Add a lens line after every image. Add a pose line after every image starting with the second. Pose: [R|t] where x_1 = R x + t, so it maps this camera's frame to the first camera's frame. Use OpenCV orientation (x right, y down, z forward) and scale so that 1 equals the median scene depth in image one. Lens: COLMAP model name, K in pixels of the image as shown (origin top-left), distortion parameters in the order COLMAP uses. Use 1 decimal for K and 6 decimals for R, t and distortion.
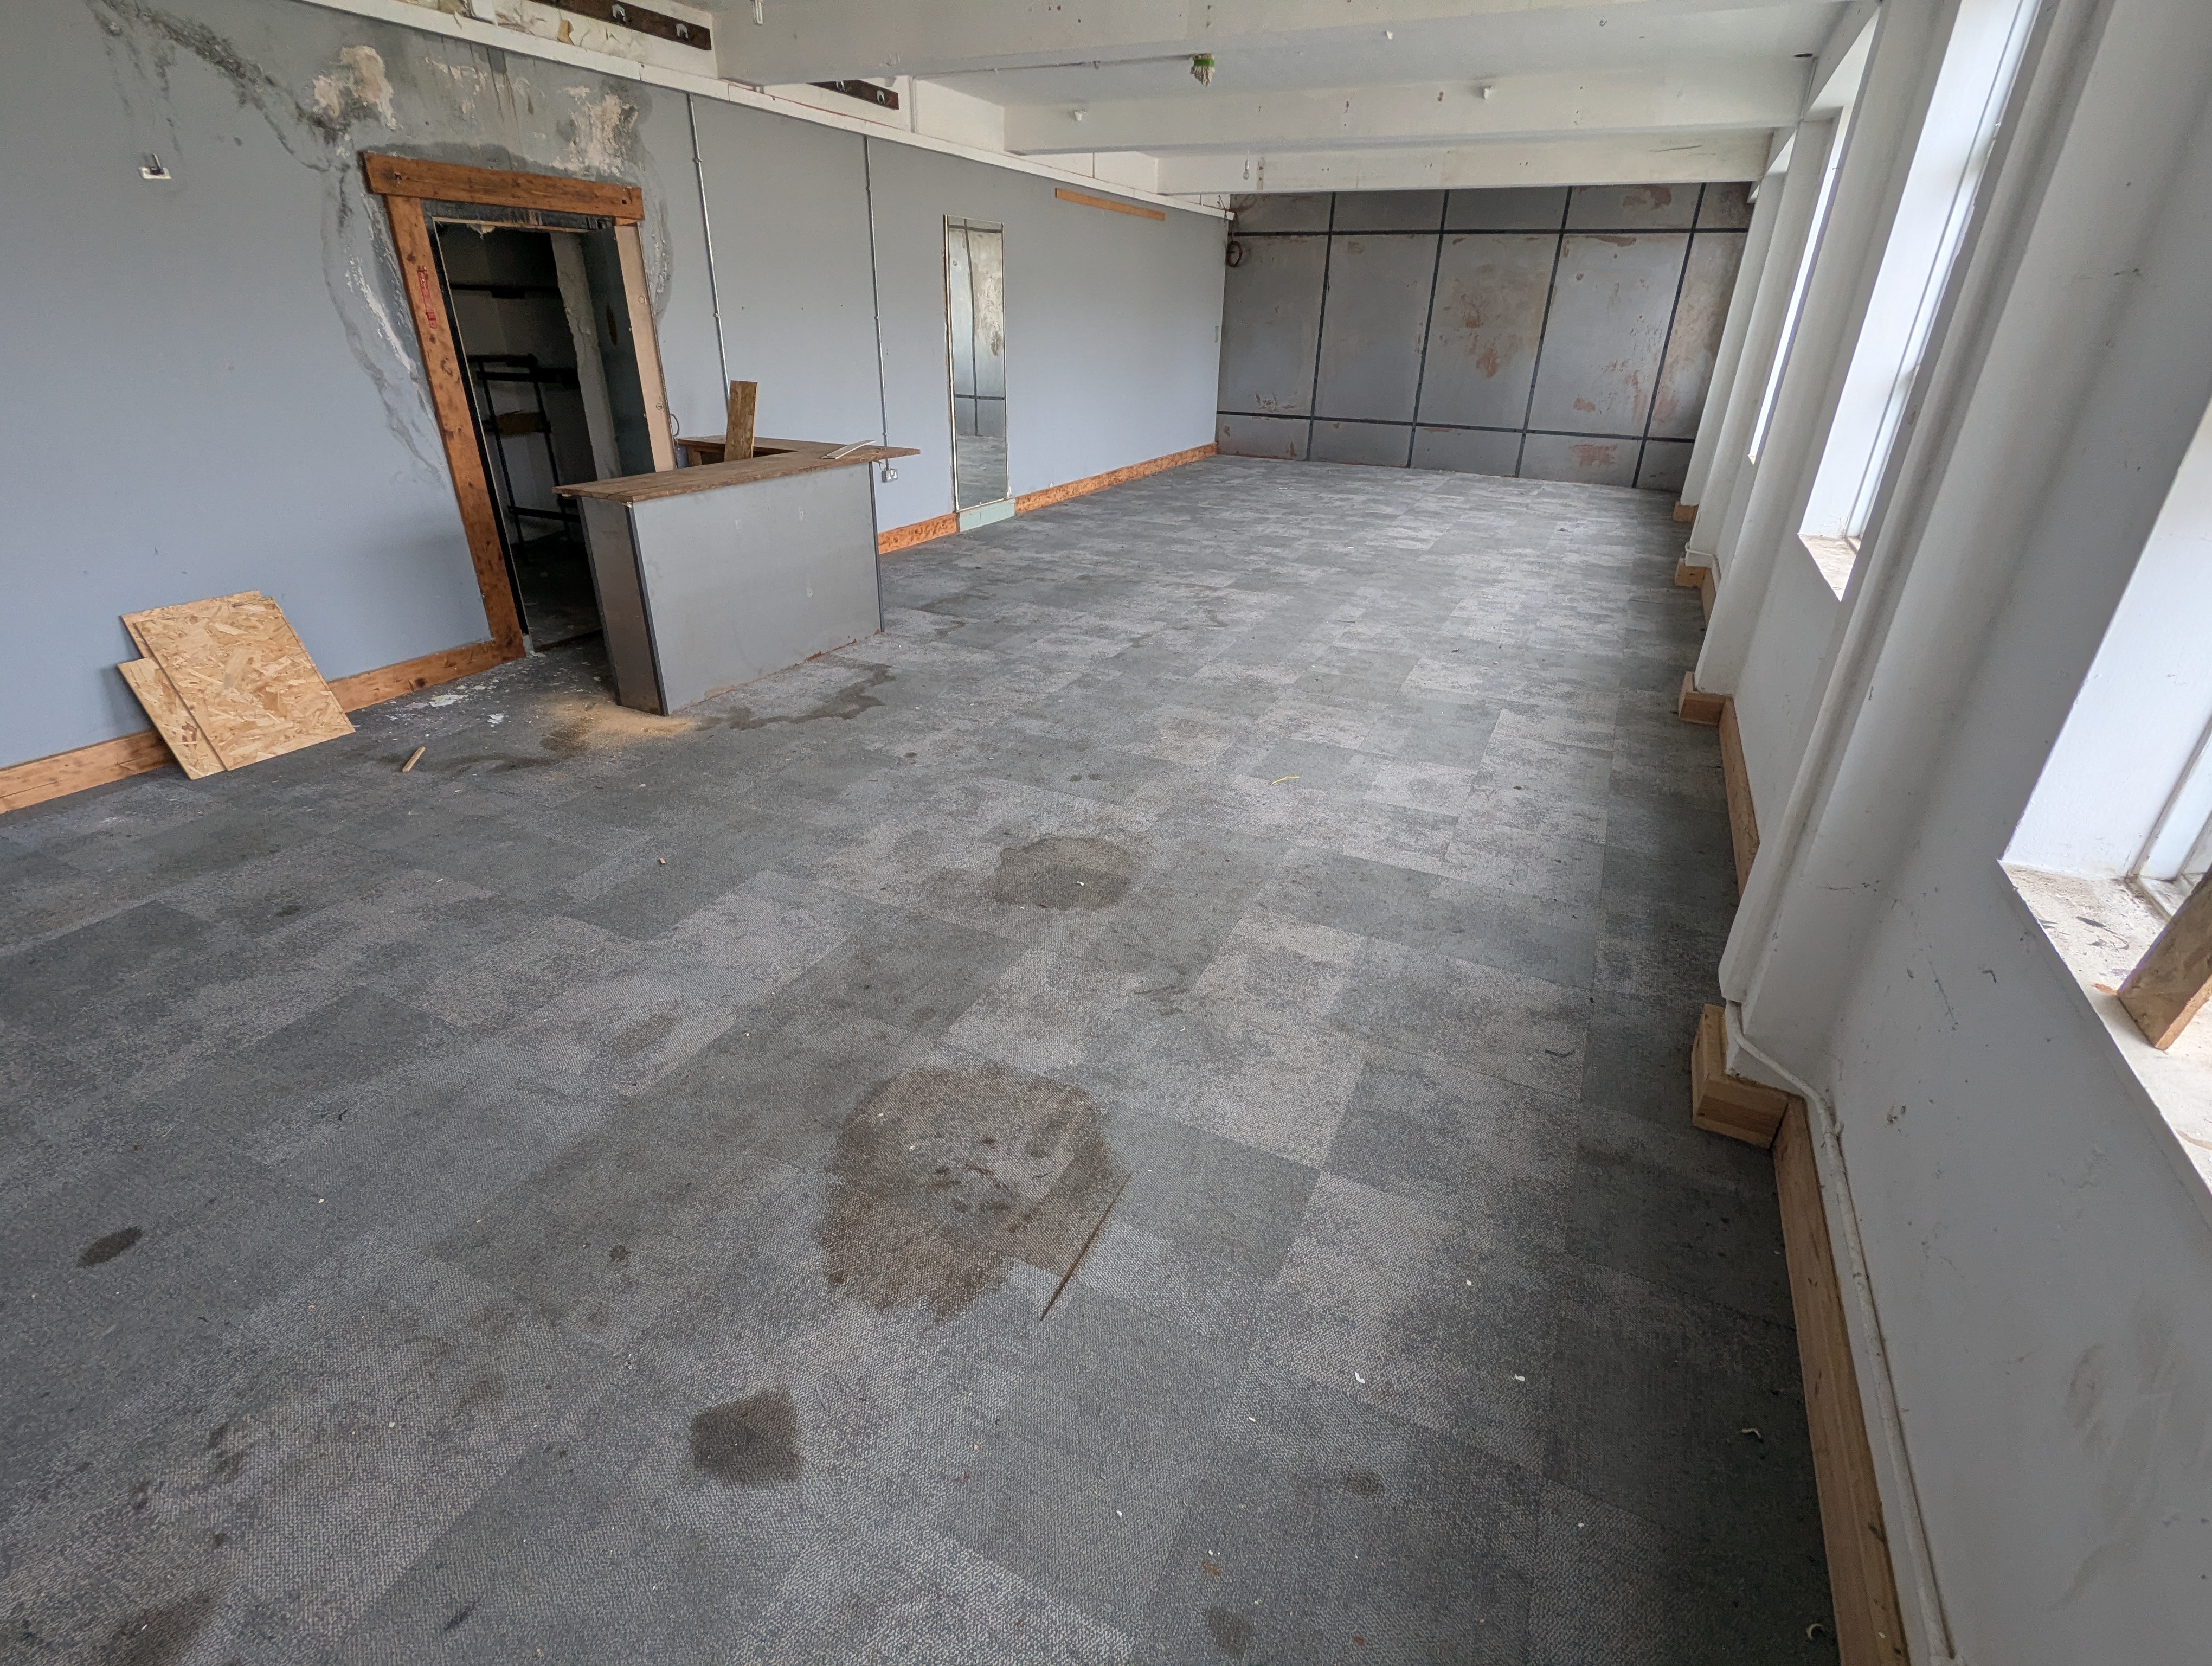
lens RADIAL K [[1053.0, 0, 1103.9], [0, 1053.0, 831.0], [0, 0, 1]] dist [0.001419, -0.000362]
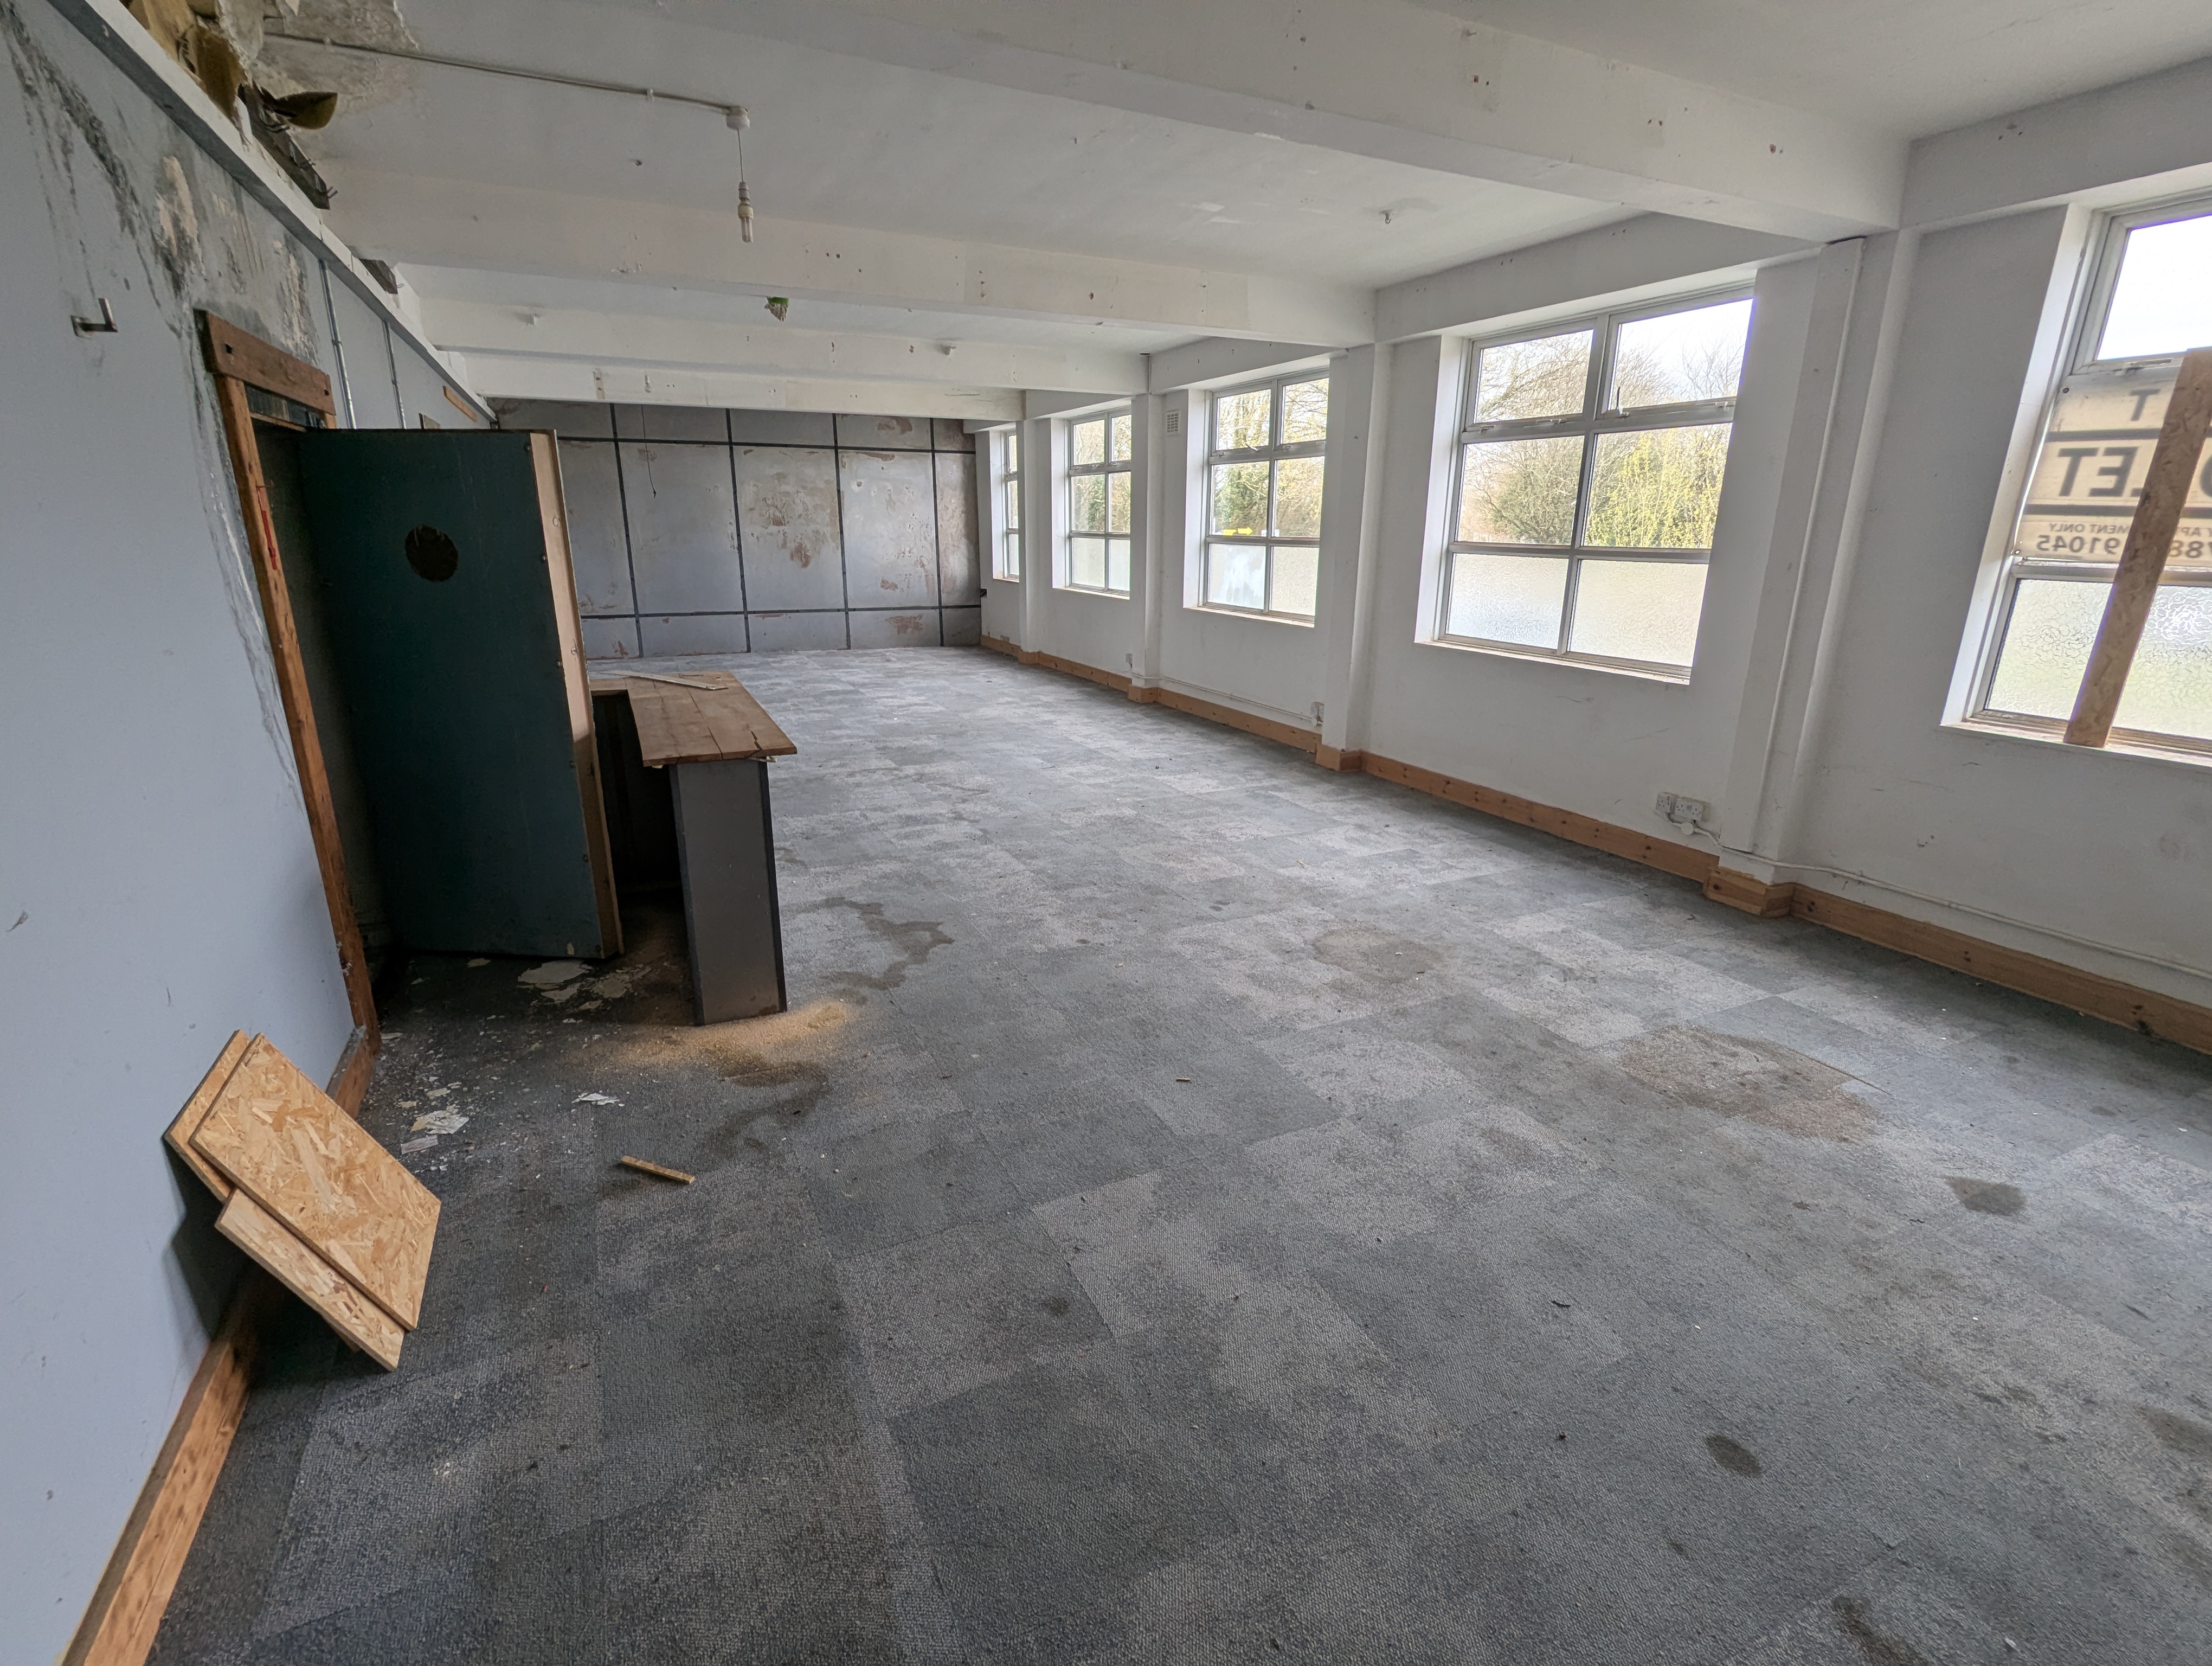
lens RADIAL K [[1053.0, 0, 1103.9], [0, 1053.0, 831.0], [0, 0, 1]] dist [0.001419, -0.000362]
pose [[0.628484, -0.236081, 0.741130, -0.887711], [0.349198, 0.937046, 0.002366, -0.165936], [-0.695032, 0.257314, 0.671357, 0.281342]]
